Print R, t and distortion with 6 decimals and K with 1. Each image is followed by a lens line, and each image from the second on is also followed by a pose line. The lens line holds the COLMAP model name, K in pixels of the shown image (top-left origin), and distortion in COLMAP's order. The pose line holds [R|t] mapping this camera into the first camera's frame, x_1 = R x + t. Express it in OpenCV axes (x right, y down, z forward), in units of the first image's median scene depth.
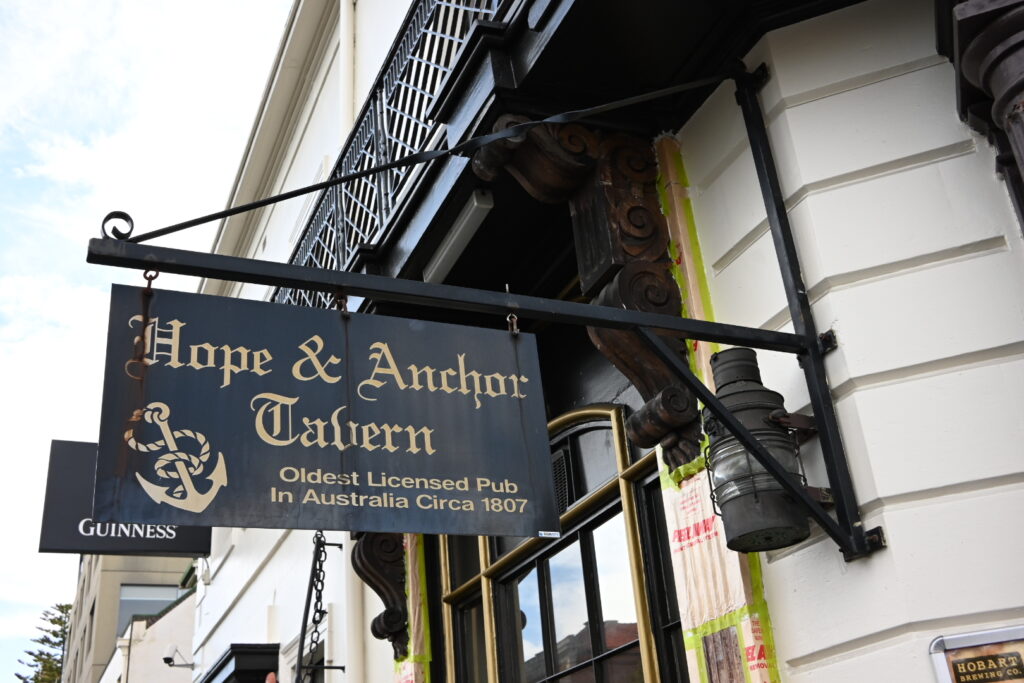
lens RADIAL K [[1067.6, 0, 510.2], [0, 1067.6, 338.5], [0, 0, 1]] dist [0.005206, 0.000000]
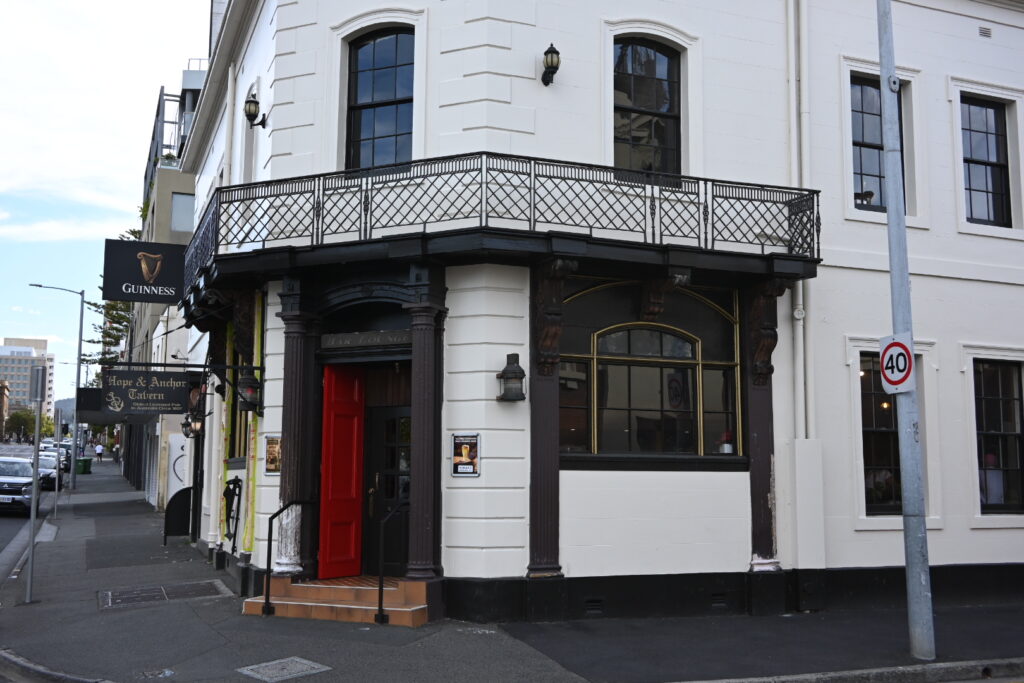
lens RADIAL K [[1067.6, 0, 515.5], [0, 1067.6, 345.6], [0, 0, 1]] dist [0.005206, 0.000000]
pose [[0.995773, 0.082249, -0.040869, 1.542933], [-0.063822, 0.939670, 0.336076, -1.685337], [0.066046, -0.332047, 0.940948, -3.155437]]
